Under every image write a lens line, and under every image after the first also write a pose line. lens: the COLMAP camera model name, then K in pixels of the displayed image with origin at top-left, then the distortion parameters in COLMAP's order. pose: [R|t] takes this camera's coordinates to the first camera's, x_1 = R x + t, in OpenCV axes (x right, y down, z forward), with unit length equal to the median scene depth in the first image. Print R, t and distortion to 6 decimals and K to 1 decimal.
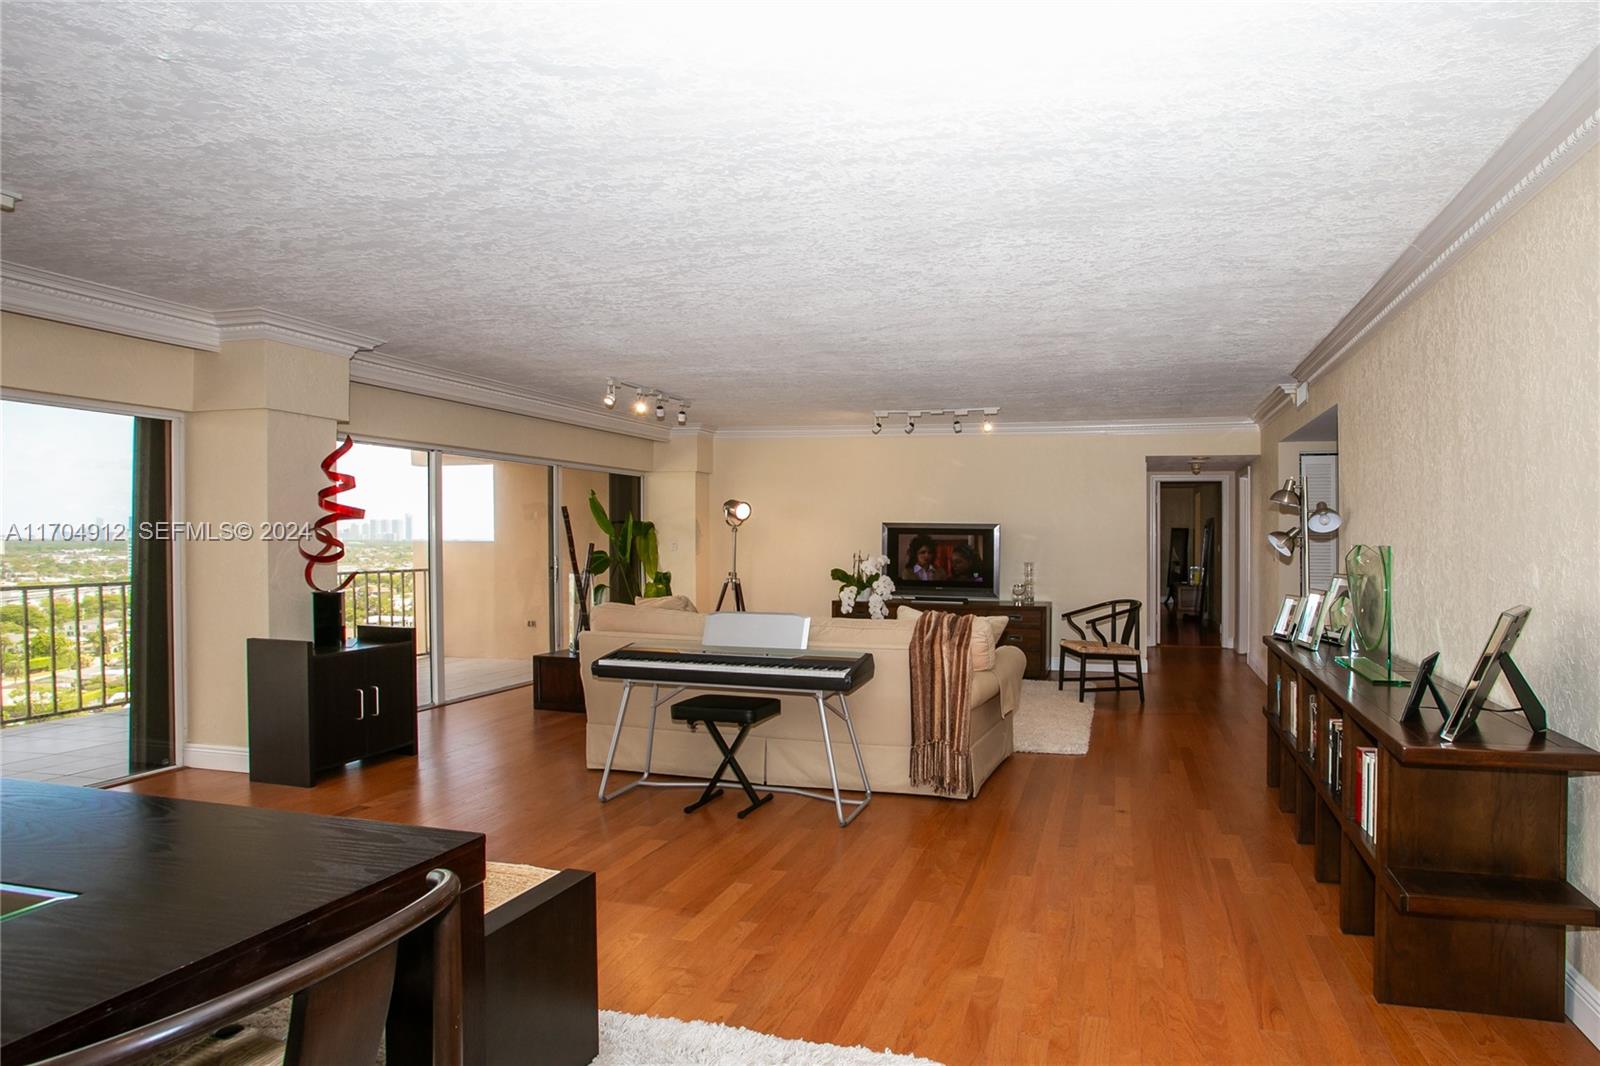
lens RADIAL K [[1035.5, 0, 801.7], [0, 1035.5, 540.6], [0, 0, 1]] dist [0.008128, 0.001369]
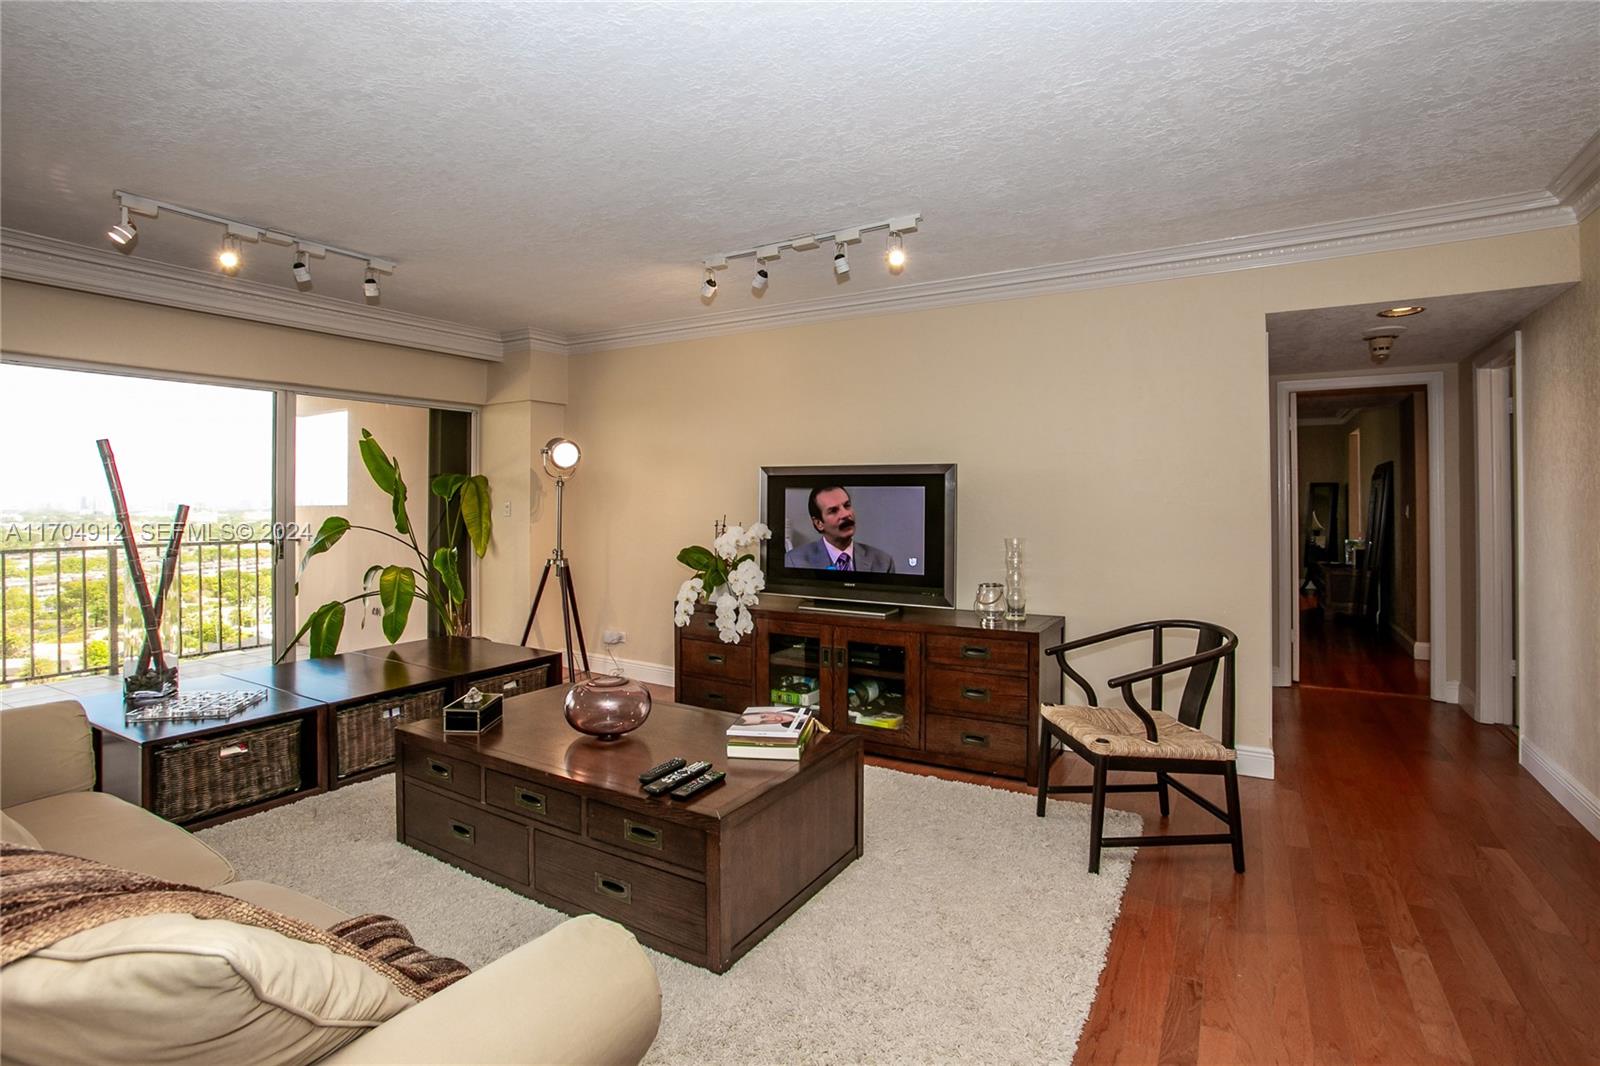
lens RADIAL K [[756.0, 0, 798.4], [0, 756.0, 527.5], [0, 0, 1]] dist [-0.004113, -0.000143]
pose [[0.968979, 0.005427, -0.247082, 0.202332], [0.002006, 0.999553, 0.029822, 0.002765], [0.247134, -0.029393, 0.968536, 0.581871]]
